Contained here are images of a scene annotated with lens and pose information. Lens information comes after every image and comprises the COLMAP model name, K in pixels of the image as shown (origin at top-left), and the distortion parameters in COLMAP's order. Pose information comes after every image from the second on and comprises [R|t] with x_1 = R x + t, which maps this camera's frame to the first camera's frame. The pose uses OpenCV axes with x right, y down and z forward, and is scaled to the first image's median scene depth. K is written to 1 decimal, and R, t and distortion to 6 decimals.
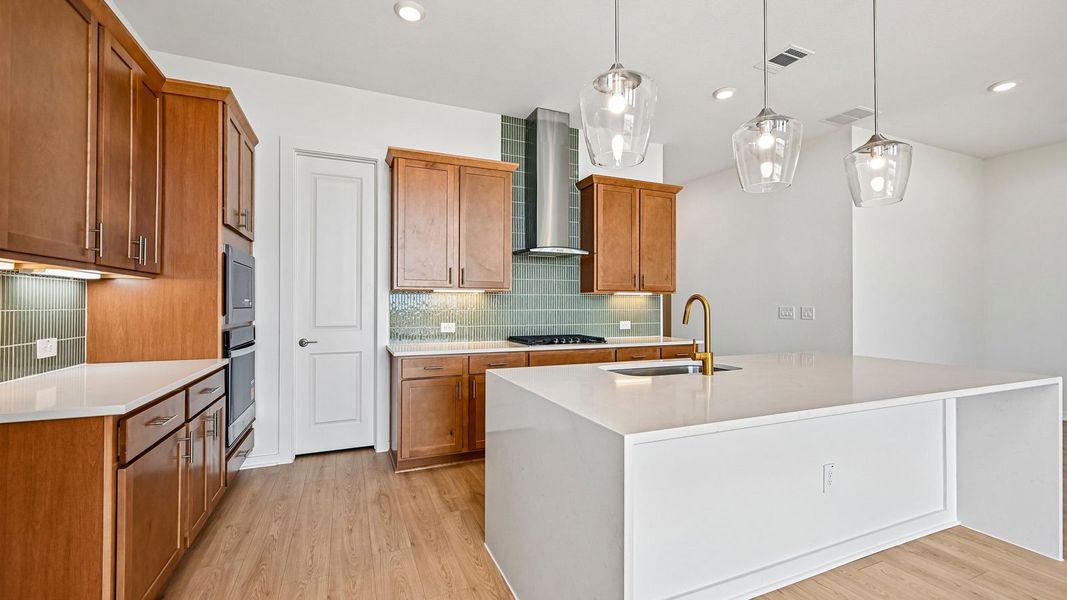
lens RADIAL K [[456.5, 0, 535.8], [0, 456.5, 295.0], [0, 0, 1]] dist [0.021633, 0.000411]
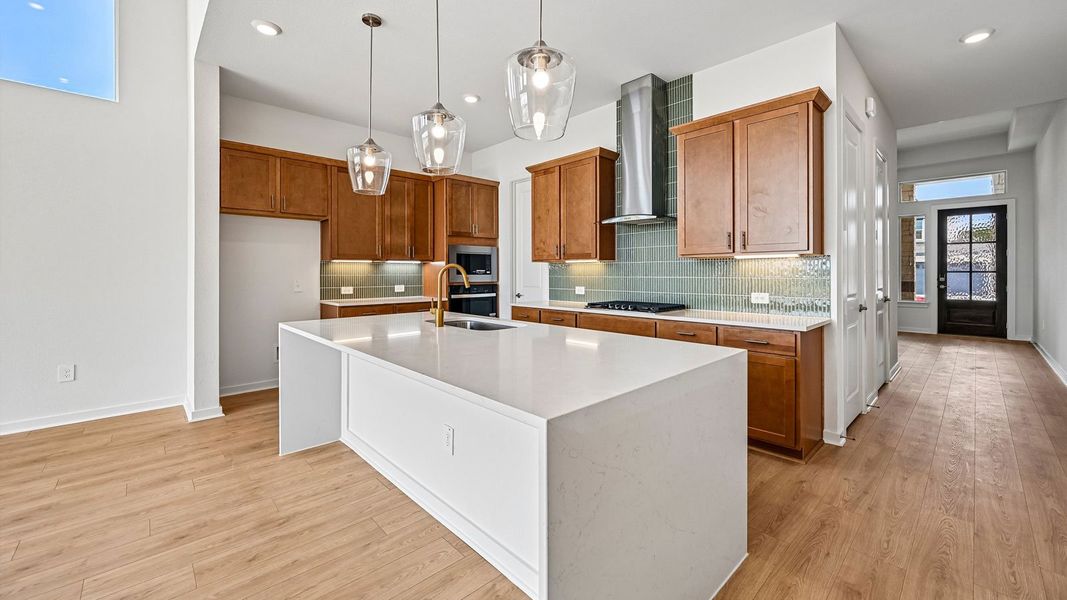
lens RADIAL K [[420.2, 0, 530.3], [0, 420.2, 274.3], [0, 0, 1]] dist [0.003931, -0.000906]
pose [[0.329311, -0.000917, -0.944221, 0.904492], [0.023831, 0.999689, 0.007341, 0.015251], [0.943921, -0.024920, 0.329231, 0.505112]]
